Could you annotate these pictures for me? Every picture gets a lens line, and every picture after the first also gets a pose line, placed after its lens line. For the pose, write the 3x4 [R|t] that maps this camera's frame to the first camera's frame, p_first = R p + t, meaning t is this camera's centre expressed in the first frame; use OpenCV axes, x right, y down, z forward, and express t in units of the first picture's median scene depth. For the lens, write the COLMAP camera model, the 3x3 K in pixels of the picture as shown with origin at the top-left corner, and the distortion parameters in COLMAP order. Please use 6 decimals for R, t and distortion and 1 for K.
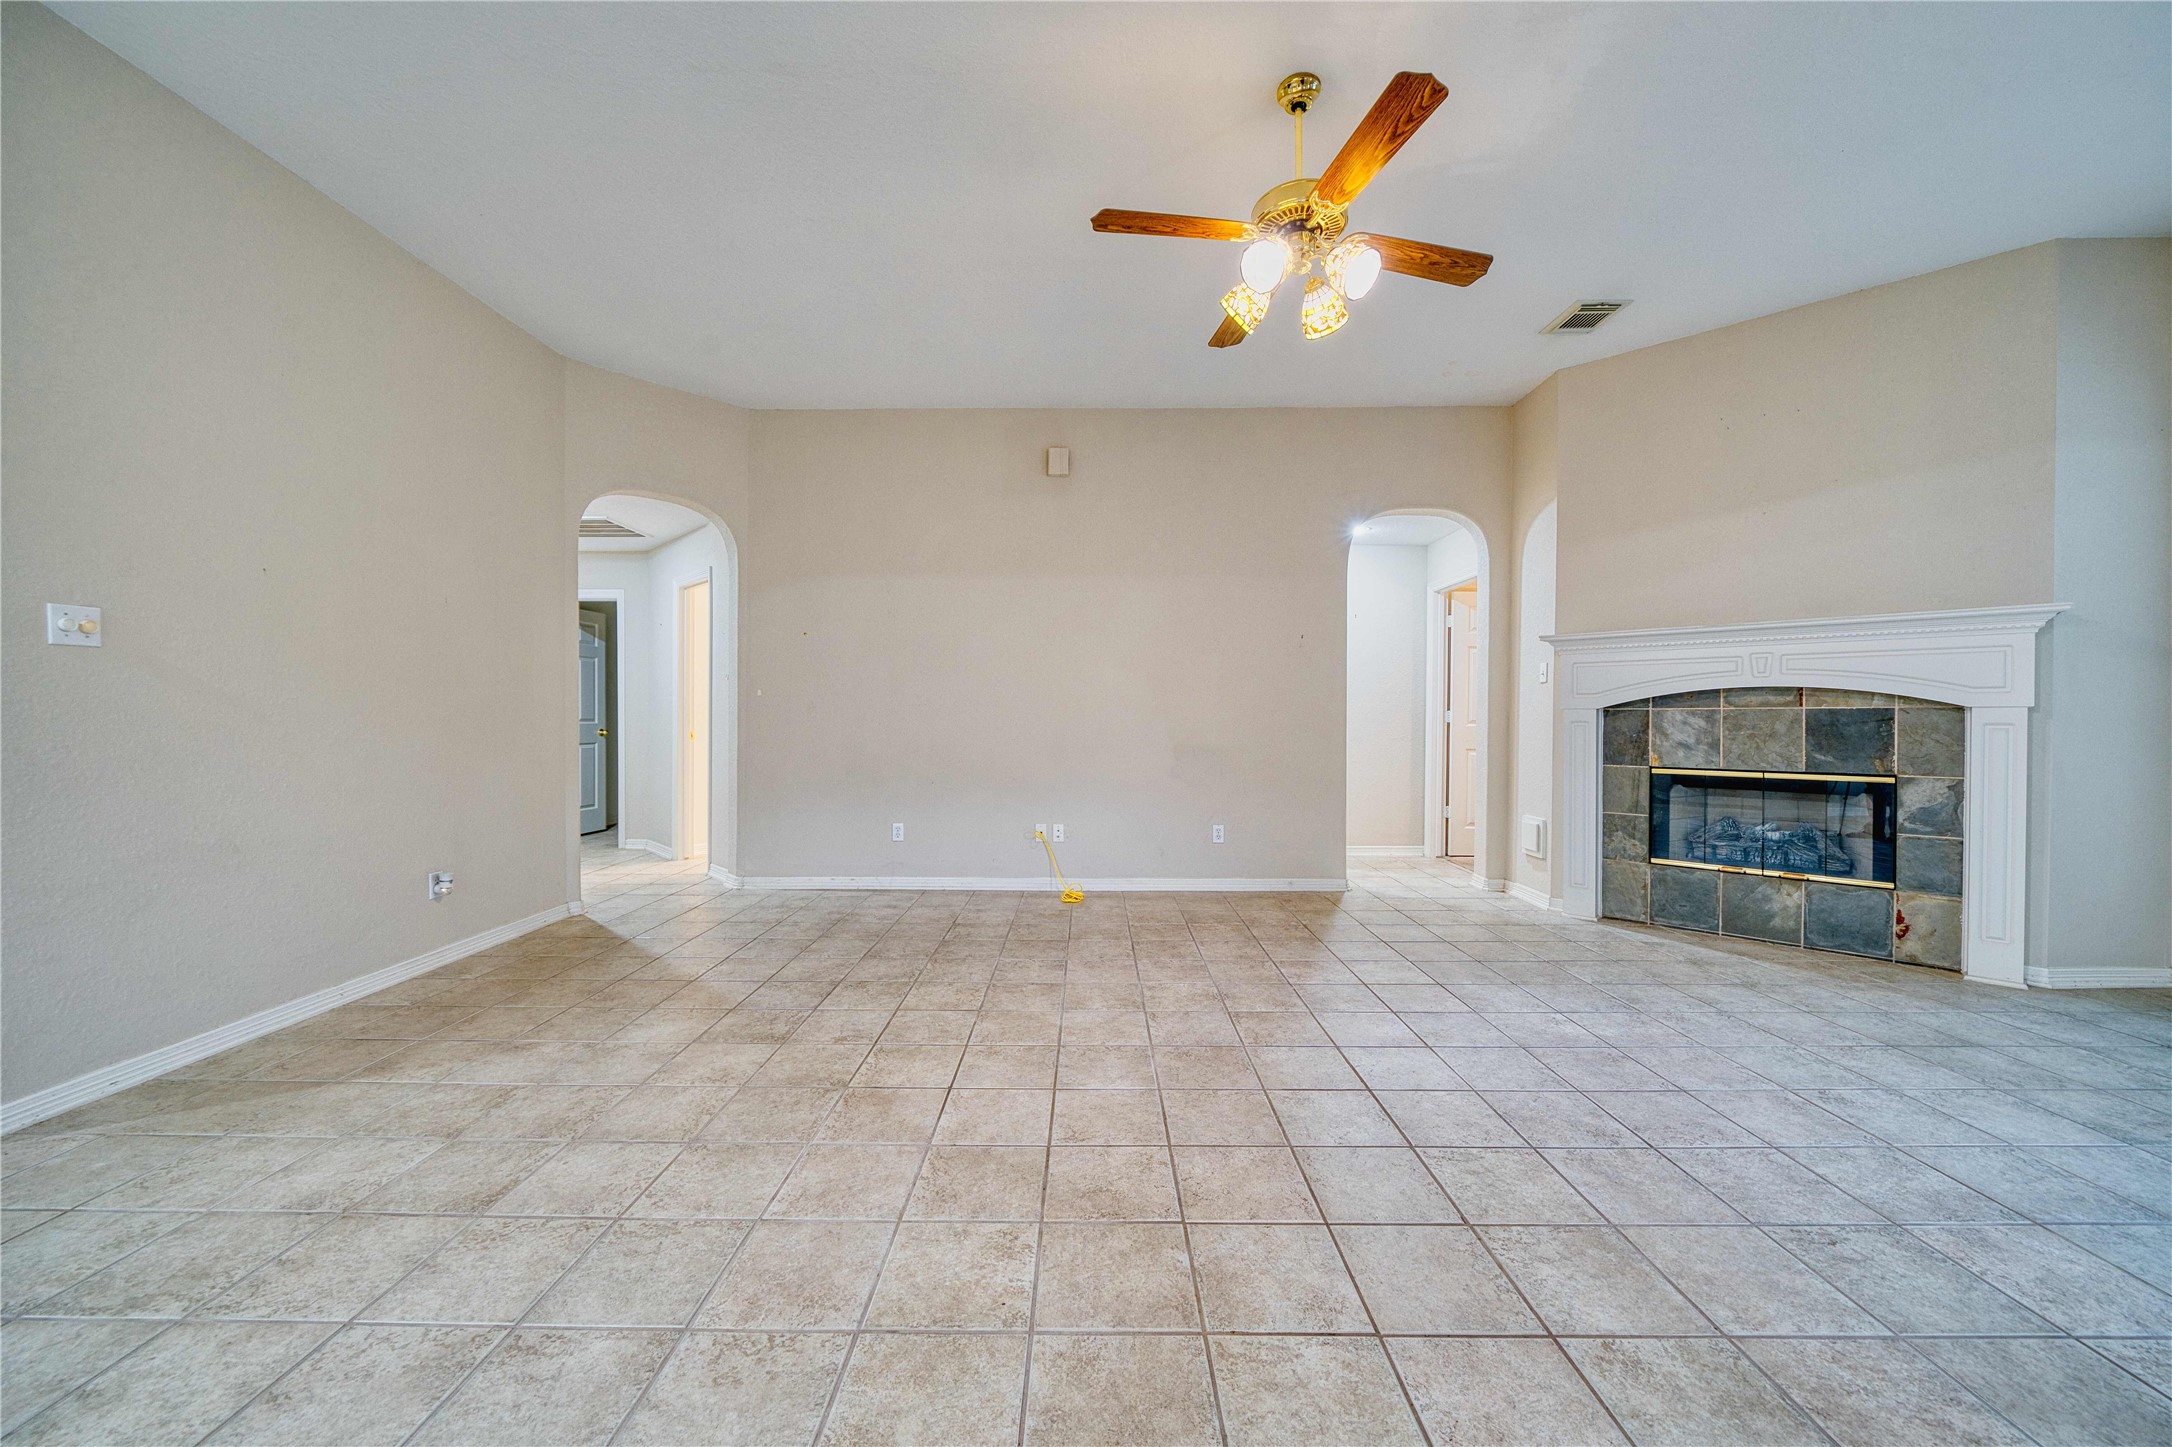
lens RADIAL K [[782.0, 0, 1074.1], [0, 782.0, 717.4], [0, 0, 1]] dist [-0.009178, 0.001540]
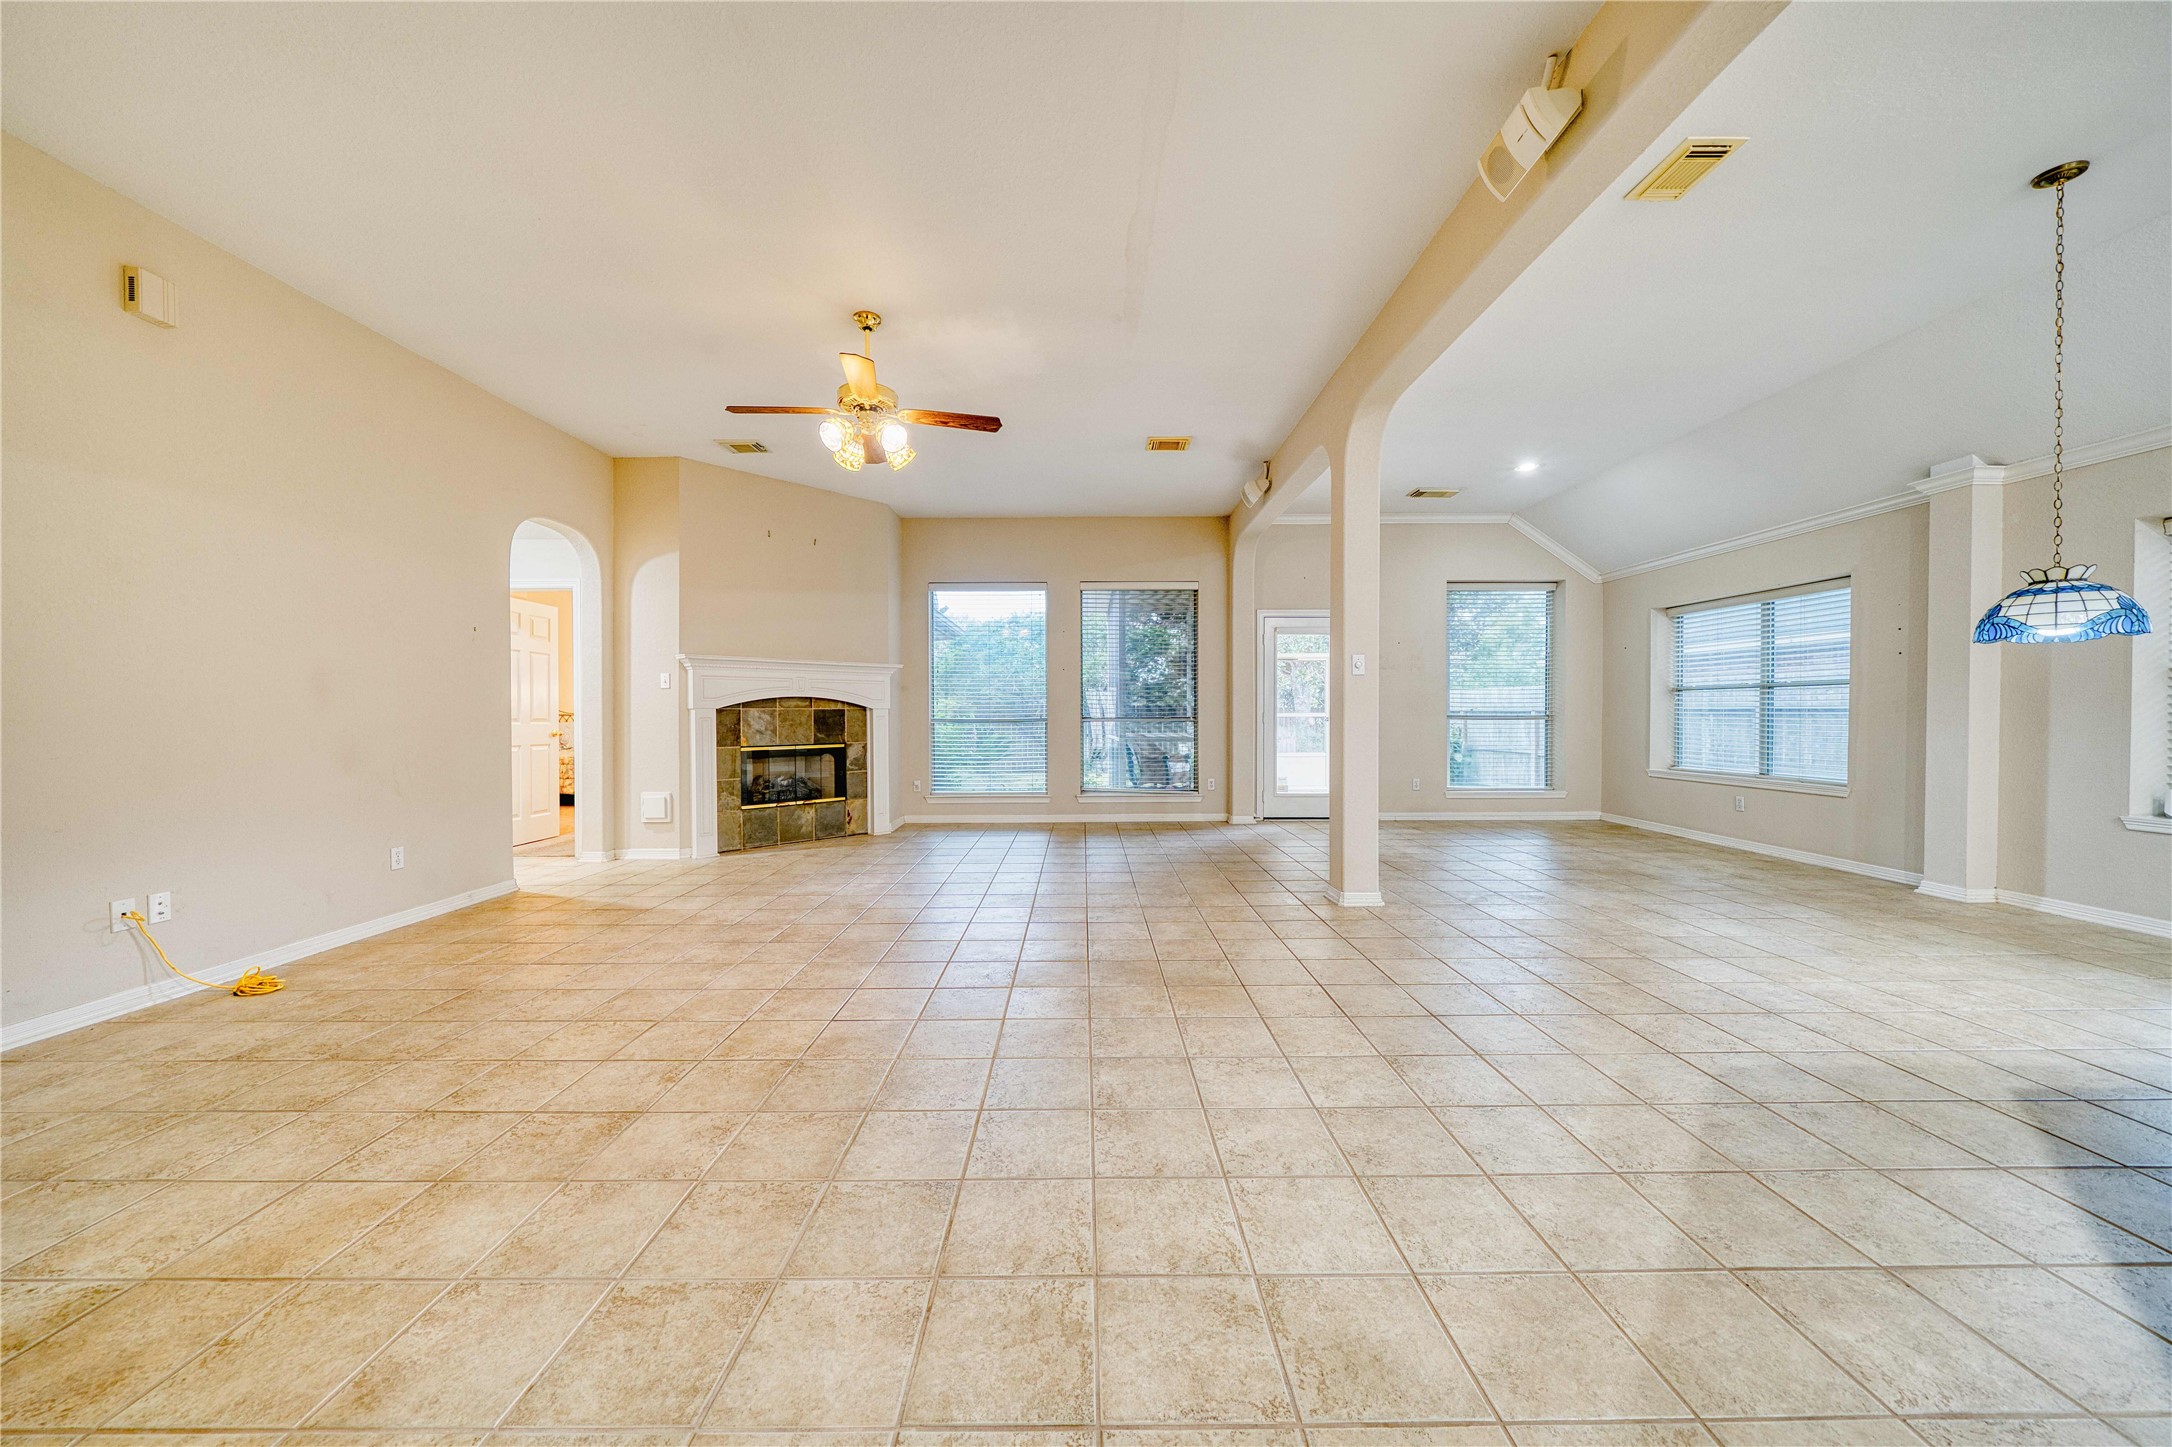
lens RADIAL K [[747.2, 0, 1086.0], [0, 747.2, 723.5], [0, 0, 1]] dist [-0.009412, 0.000388]
pose [[-0.011553, -0.014954, 0.999821, -0.852521], [0.006411, 0.999867, 0.015029, 0.000319], [-0.999913, 0.006583, -0.011456, 0.400121]]
